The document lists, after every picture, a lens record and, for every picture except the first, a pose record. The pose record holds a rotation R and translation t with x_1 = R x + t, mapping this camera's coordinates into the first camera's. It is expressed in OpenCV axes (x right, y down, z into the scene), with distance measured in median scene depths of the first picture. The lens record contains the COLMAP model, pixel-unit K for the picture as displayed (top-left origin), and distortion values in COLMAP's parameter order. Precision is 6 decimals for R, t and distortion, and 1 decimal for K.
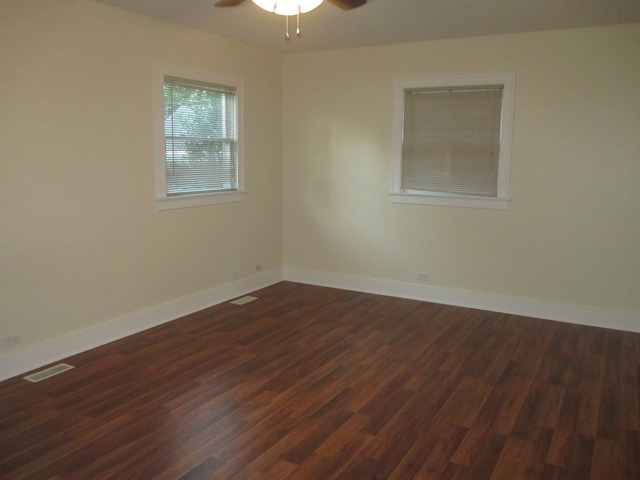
lens RADIAL K [[533.5, 0, 319.7], [0, 533.5, 239.4], [0, 0, 1]] dist [-0.053967, 0.010269]
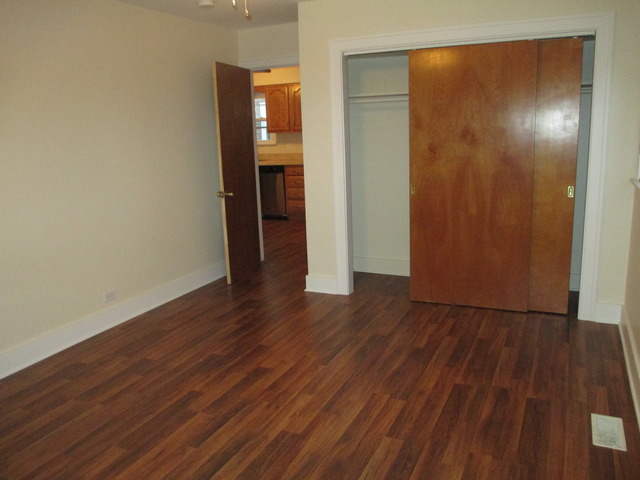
lens RADIAL K [[533.5, 0, 319.4], [0, 533.5, 241.8], [0, 0, 1]] dist [-0.053967, 0.010269]
pose [[-0.995806, 0.054035, -0.073823, -0.093508], [0.023695, 0.931734, 0.362367, -0.305252], [0.088364, 0.359098, -0.929107, 1.802783]]
